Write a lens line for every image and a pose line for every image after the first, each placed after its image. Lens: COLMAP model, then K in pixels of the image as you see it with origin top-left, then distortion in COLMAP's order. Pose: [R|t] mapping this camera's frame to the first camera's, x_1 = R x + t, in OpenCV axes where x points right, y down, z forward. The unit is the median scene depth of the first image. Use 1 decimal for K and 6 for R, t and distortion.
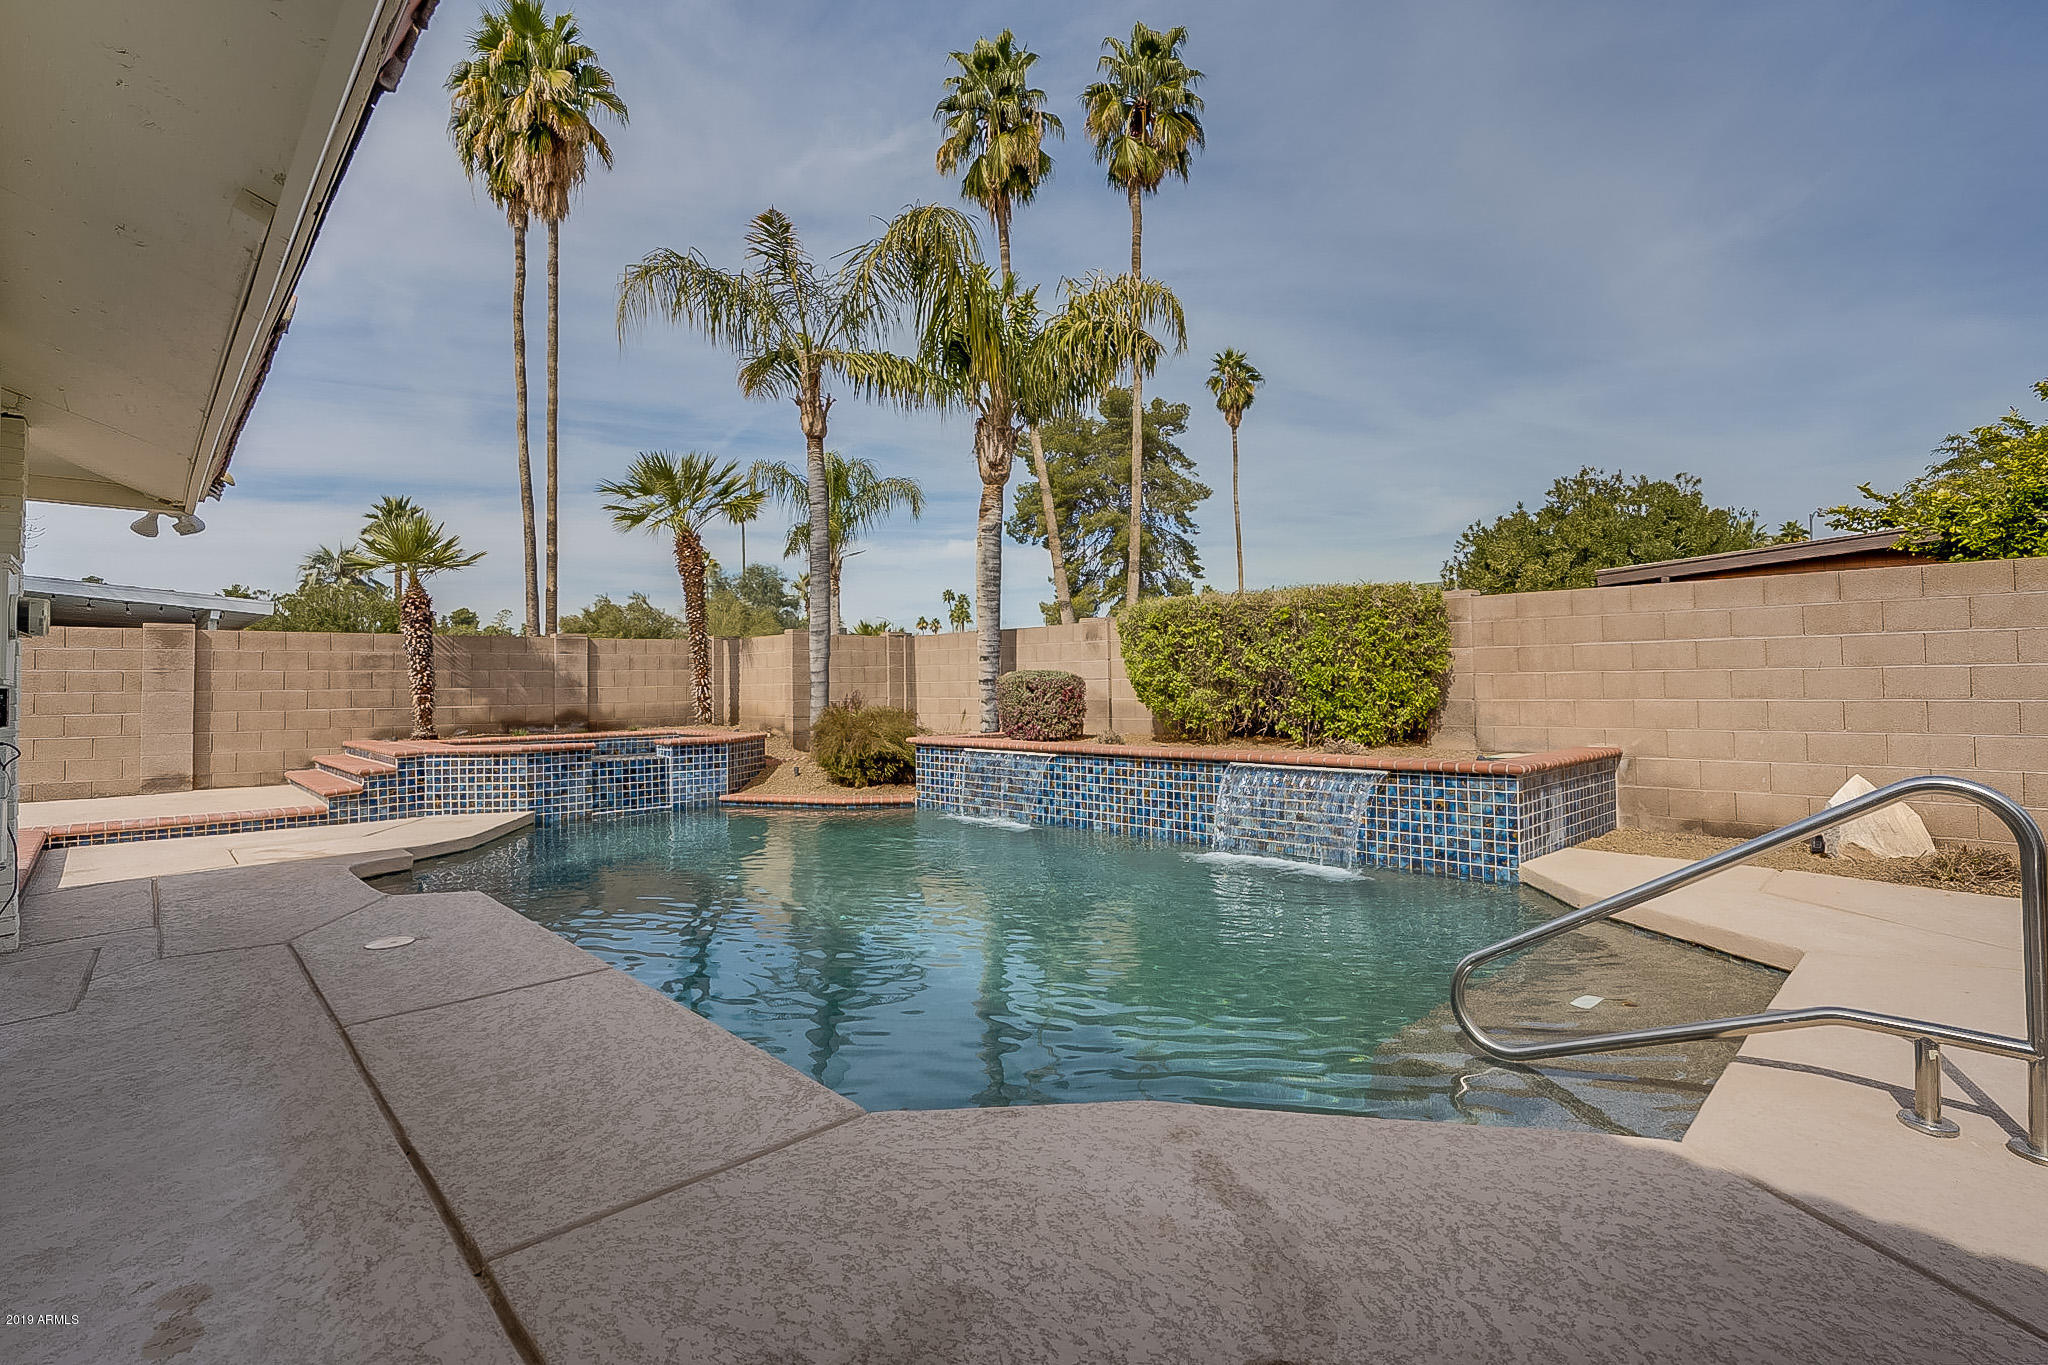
lens RADIAL K [[963.7, 0, 1017.3], [0, 963.7, 671.8], [0, 0, 1]] dist [-0.062452, 0.024537]
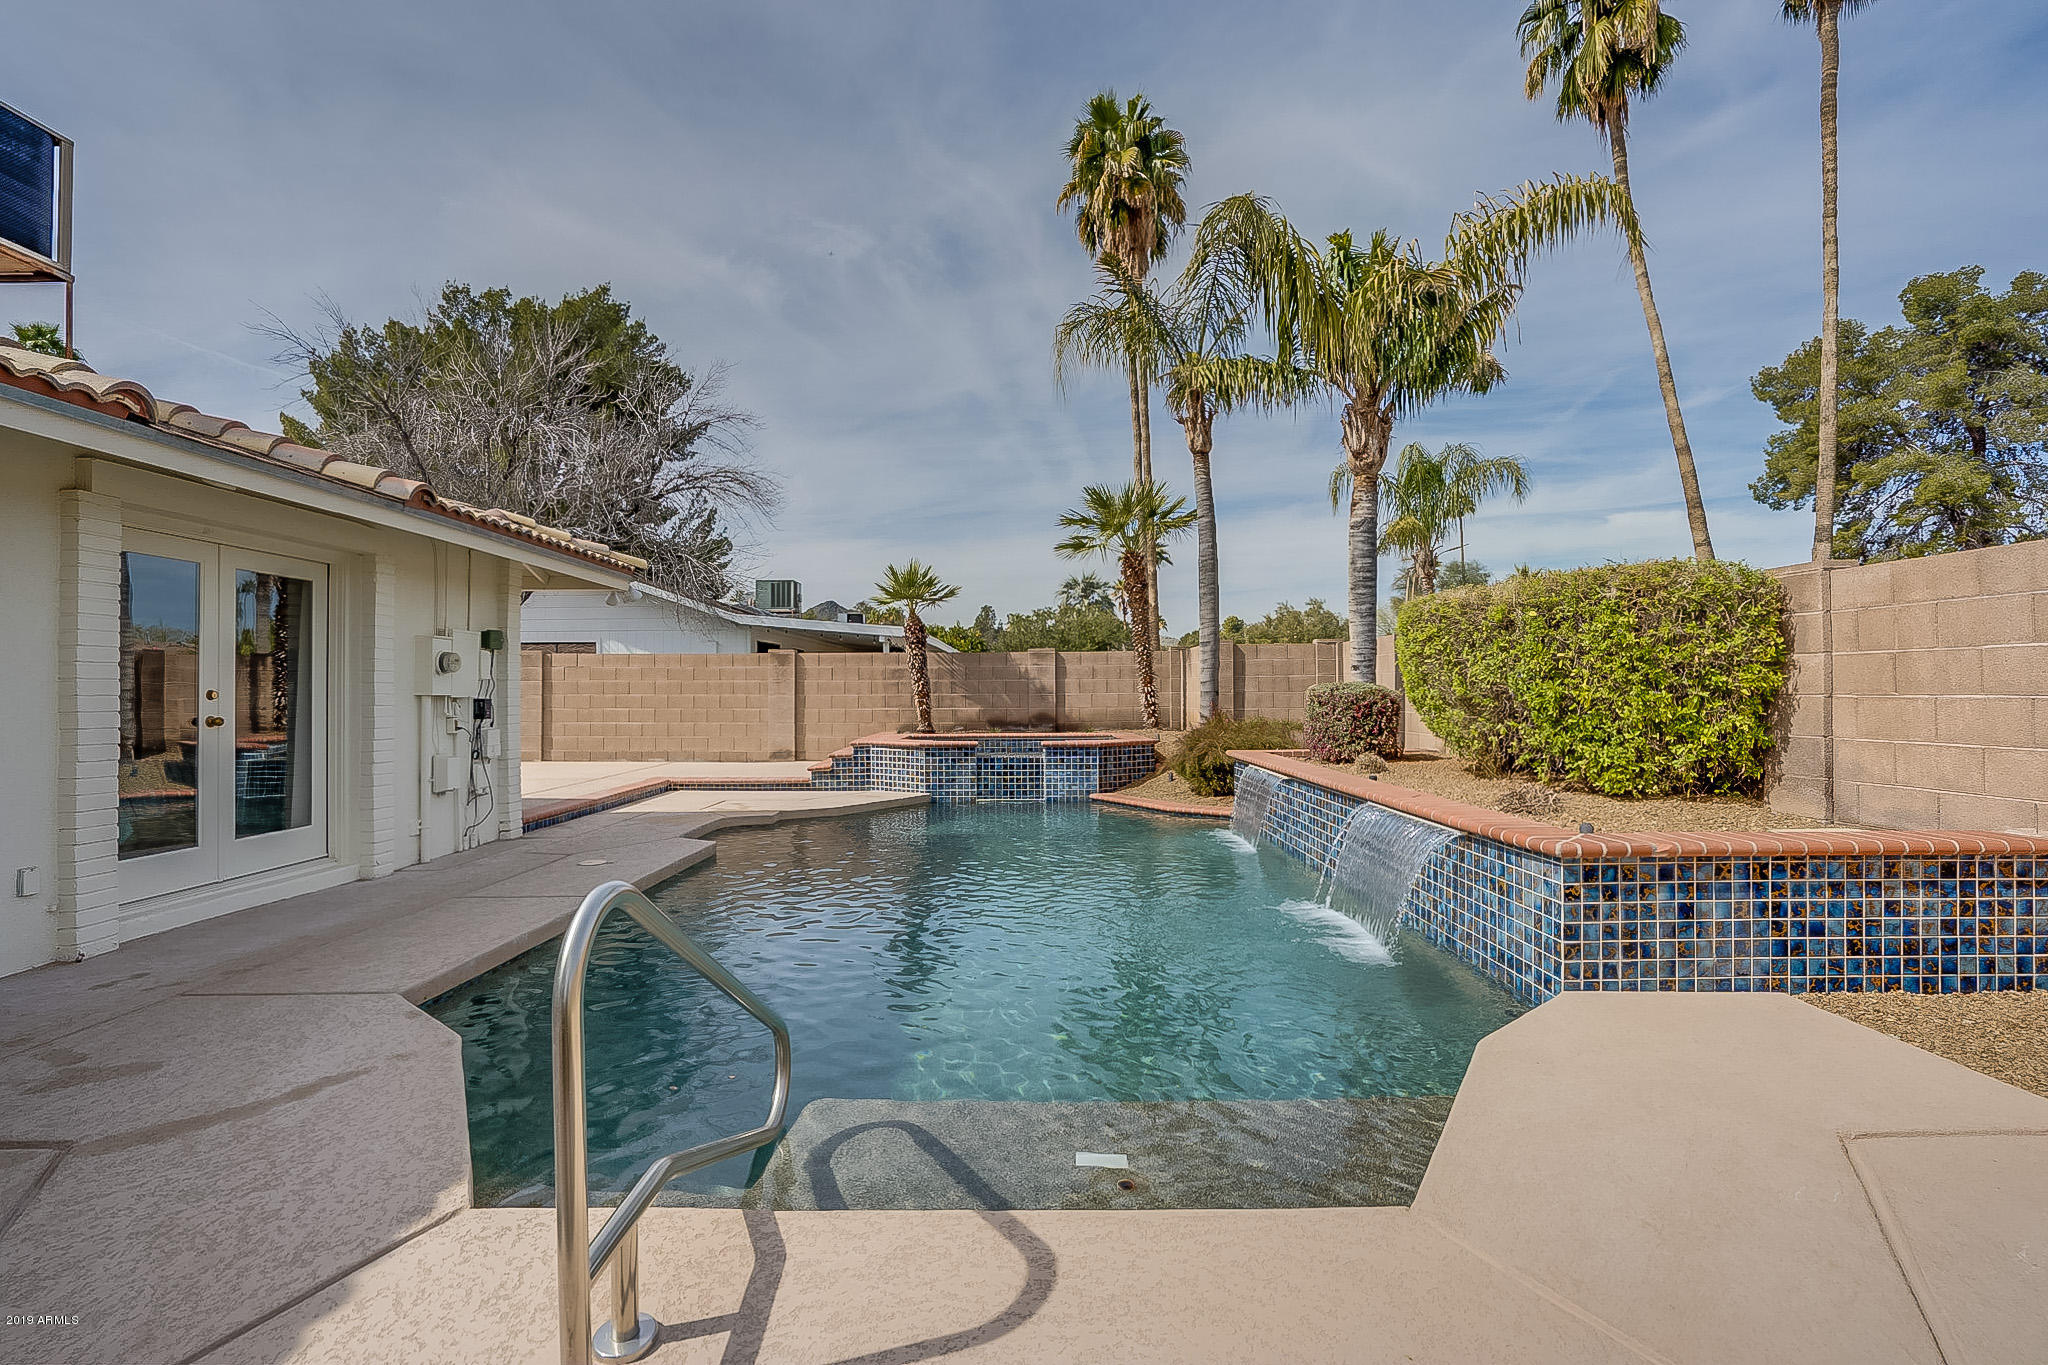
lens RADIAL K [[947.7, 0, 1028.7], [0, 947.7, 690.9], [0, 0, 1]] dist [-0.055252, 0.021508]
pose [[0.724440, 0.009901, -0.689267, 0.395054], [0.004144, 0.999816, 0.018718, -0.011050], [0.689326, -0.016416, 0.724266, 0.158239]]
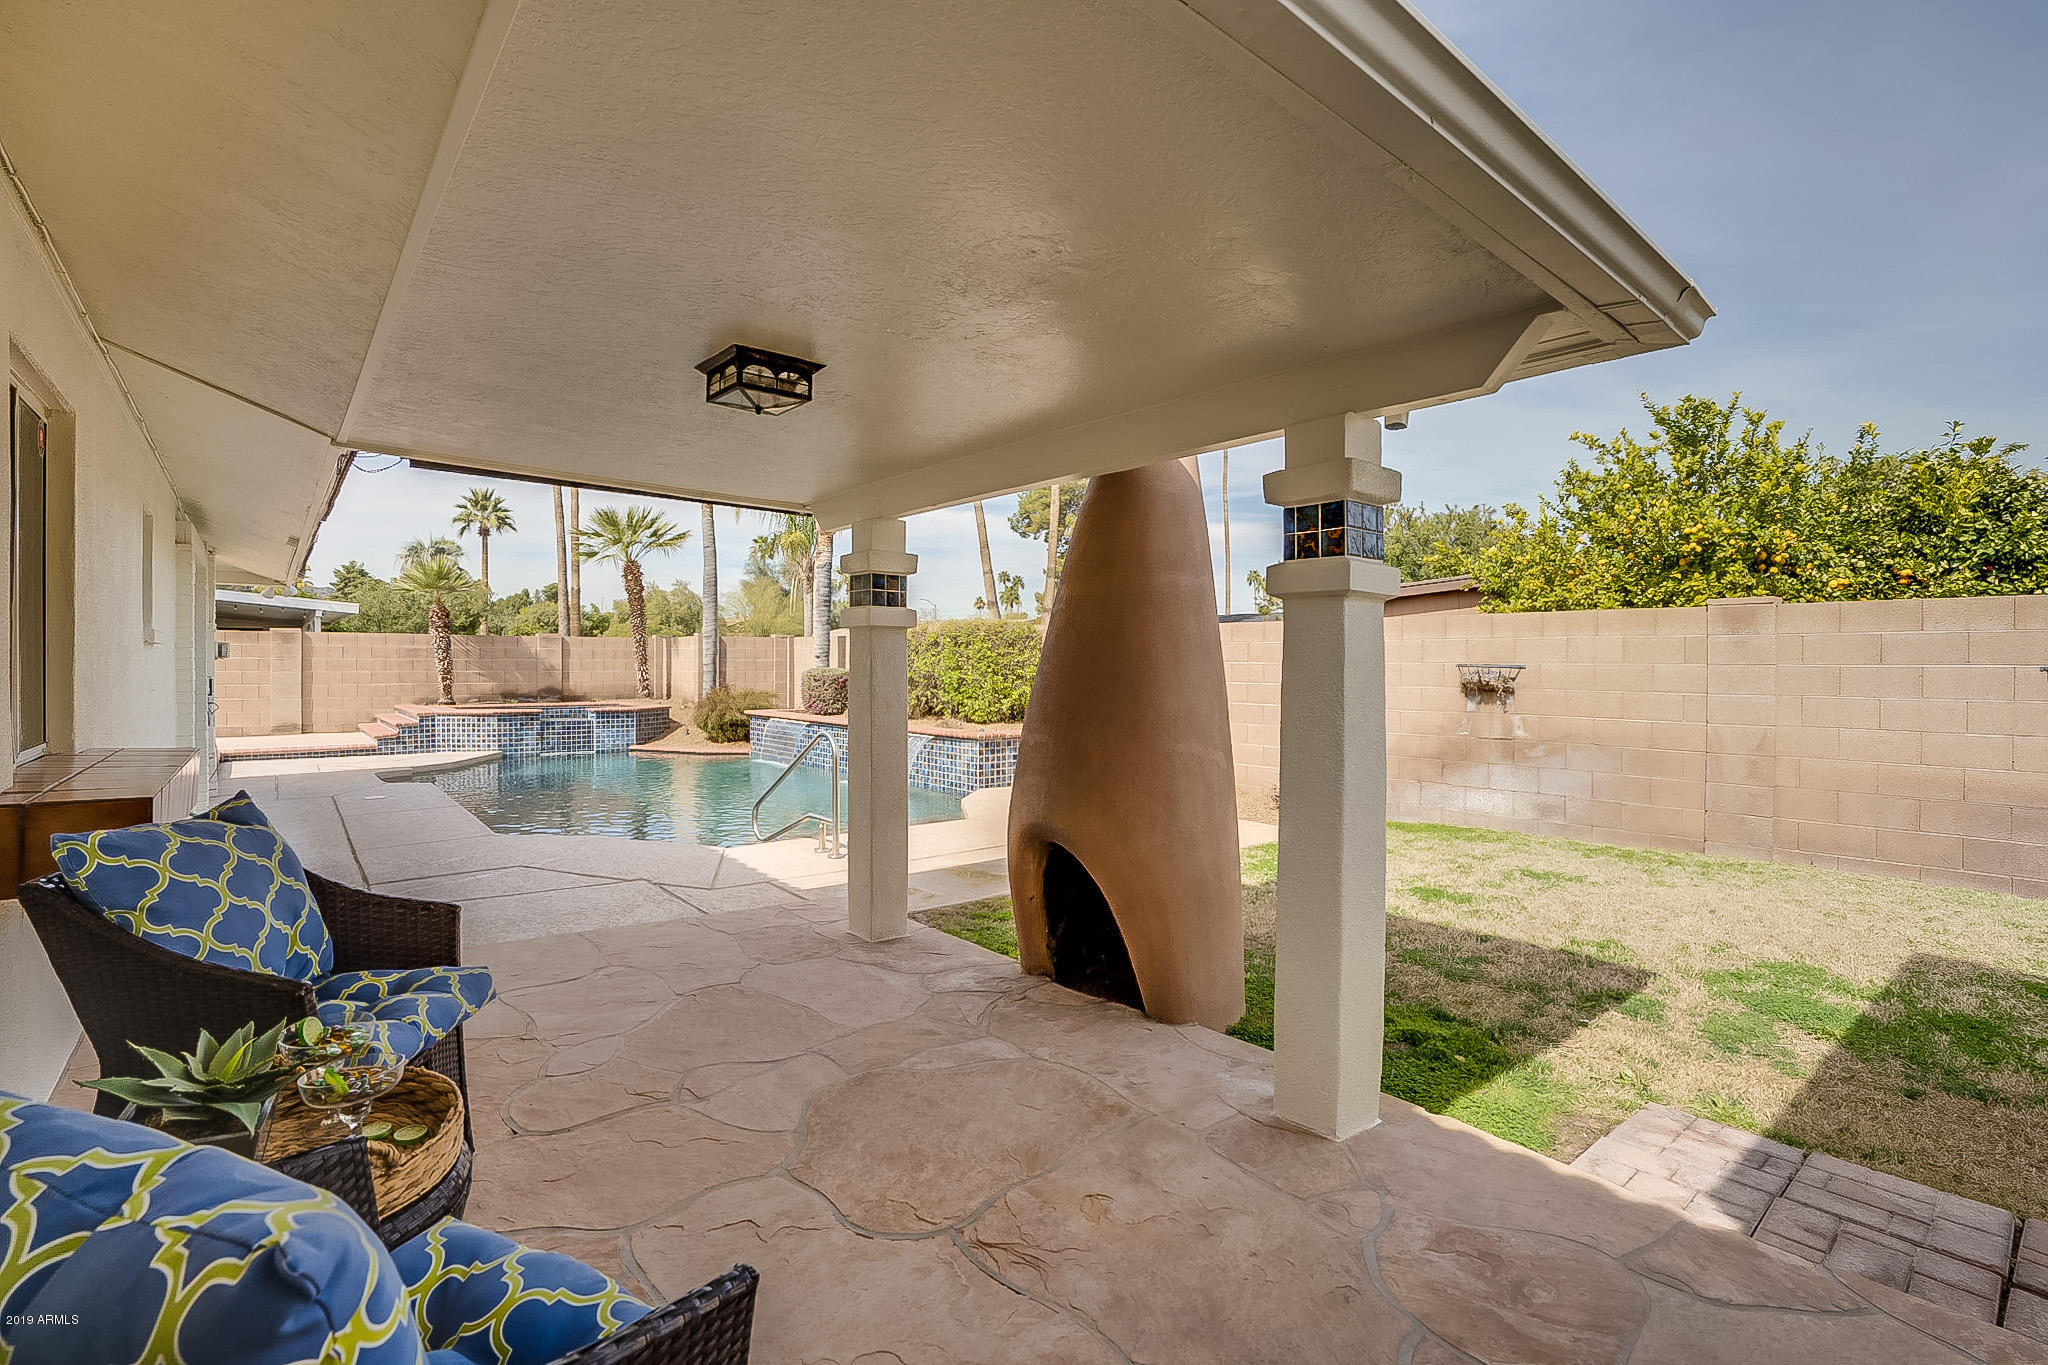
lens RADIAL K [[957.7, 0, 1000.1], [0, 957.7, 696.1], [0, 0, 1]] dist [-0.049185, 0.023352]
pose [[0.995124, 0.022788, -0.095963, 0.414682], [-0.018157, 0.998641, 0.048859, -0.033522], [0.096946, -0.046878, 0.994185, -0.432935]]
